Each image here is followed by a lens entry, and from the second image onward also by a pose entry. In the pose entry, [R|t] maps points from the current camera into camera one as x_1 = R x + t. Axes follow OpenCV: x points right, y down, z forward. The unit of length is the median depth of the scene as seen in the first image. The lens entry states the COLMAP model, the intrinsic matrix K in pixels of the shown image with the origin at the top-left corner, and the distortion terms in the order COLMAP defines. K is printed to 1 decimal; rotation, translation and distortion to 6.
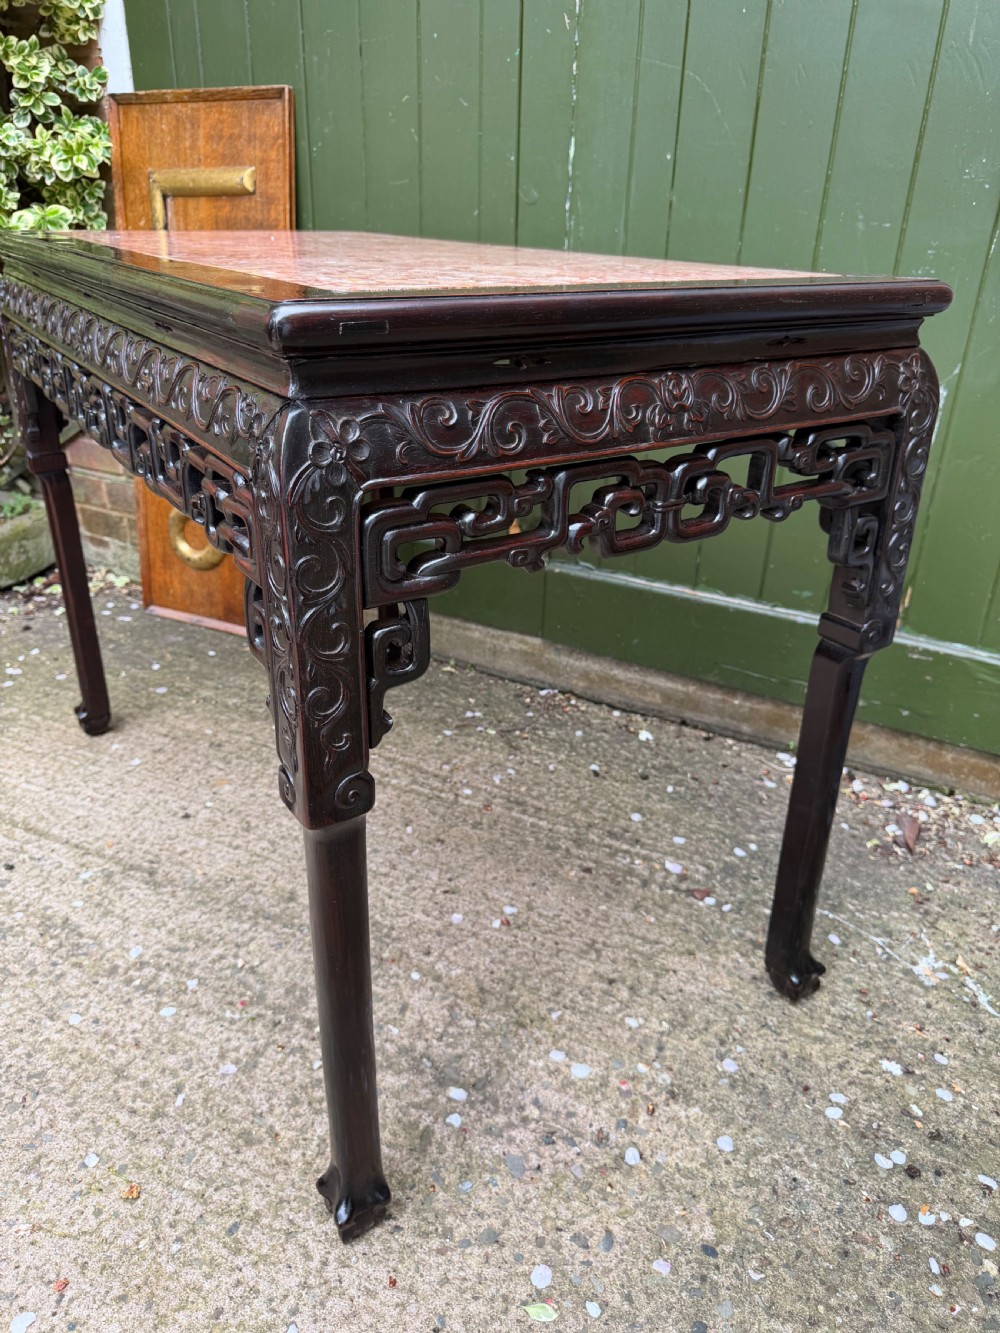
lens RADIAL K [[969.3, 0, 495.9], [0, 969.3, 660.4], [0, 0, 1]] dist [0.007292, -0.012959]
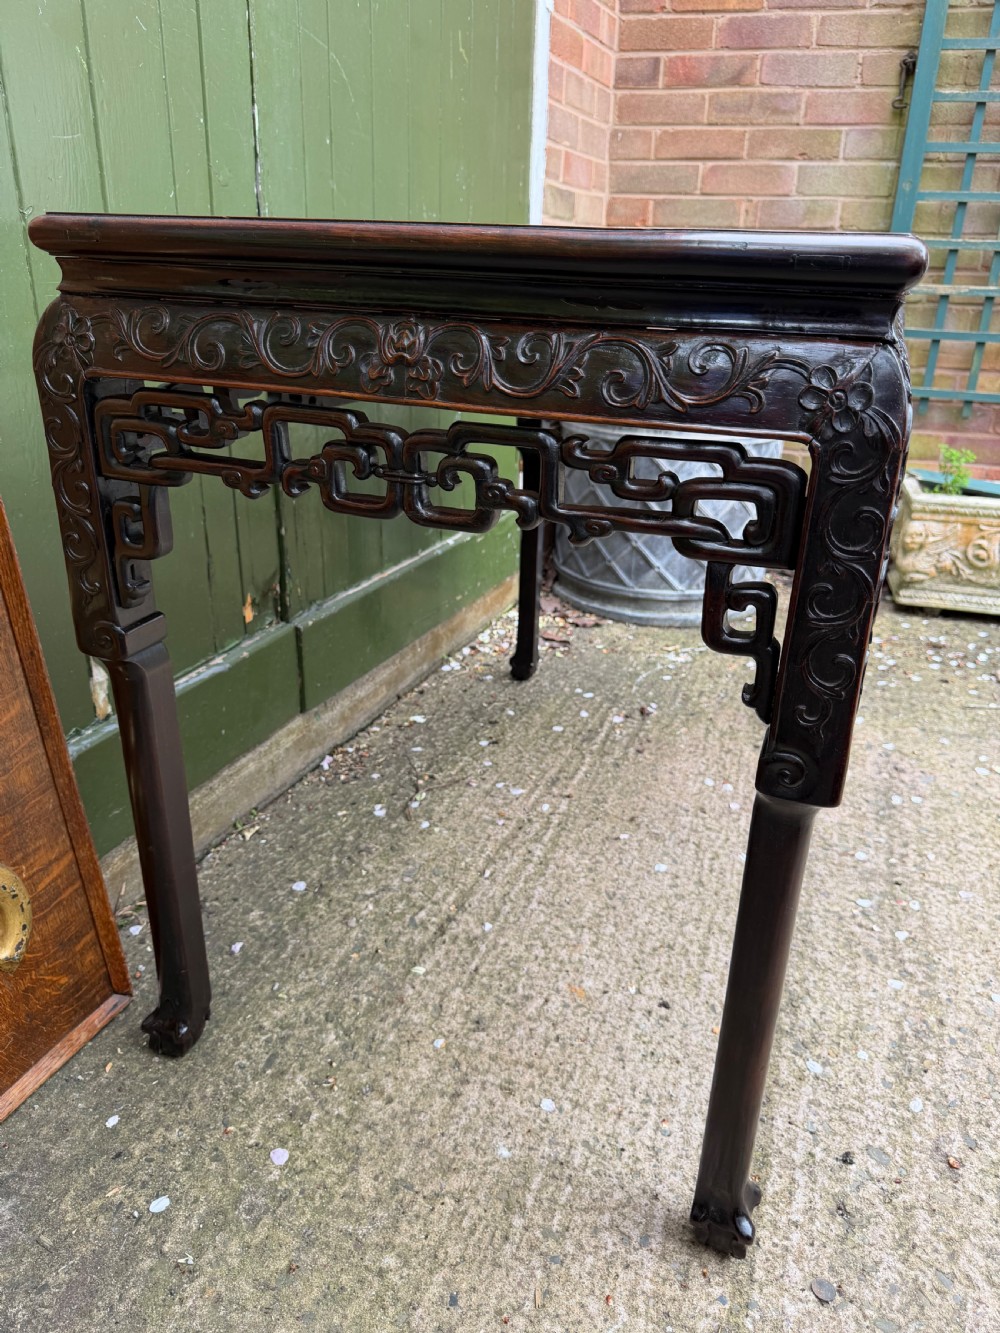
lens RADIAL K [[969.3, 0, 514.7], [0, 969.3, 660.0], [0, 0, 1]] dist [0.007292, -0.012959]
pose [[-0.106059, -0.415426, 0.903423, -0.933667], [0.396921, 0.815338, 0.421519, -0.449663], [-0.911704, 0.403294, 0.078418, 0.999861]]
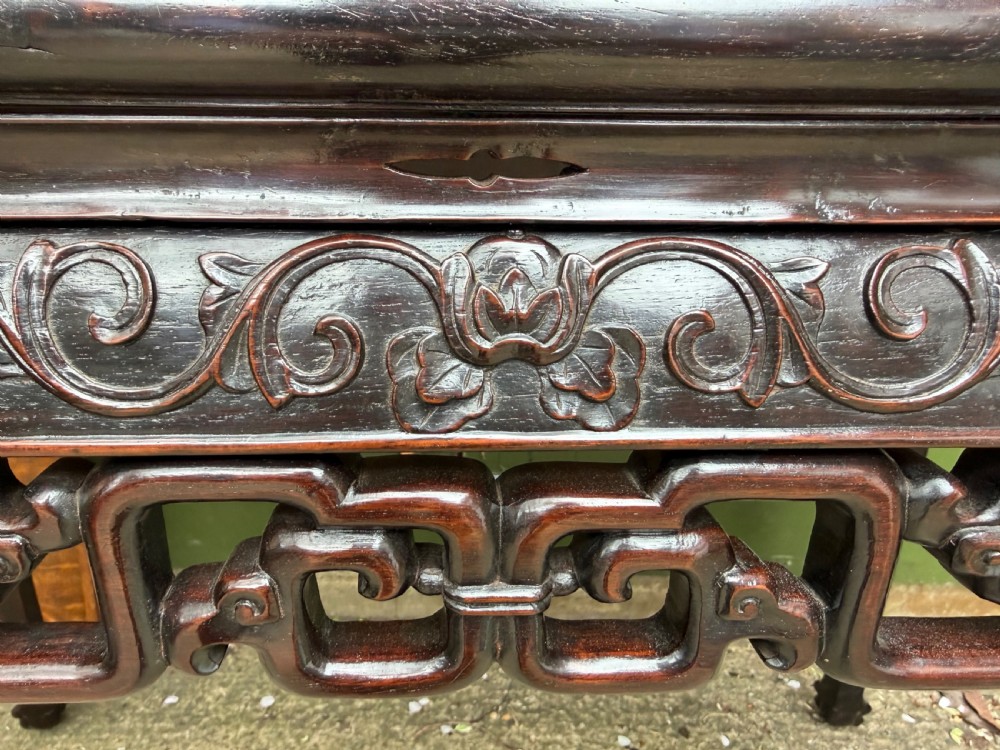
lens RADIAL K [[734.3, 0, 441.7], [0, 734.3, 369.9], [0, 0, 1]] dist [-0.020278, 0.009741]
pose [[0.884865, -0.174902, 0.431767, -0.263401], [0.211070, 0.976774, -0.036893, -0.218998], [-0.415287, 0.123779, 0.901230, 0.589418]]
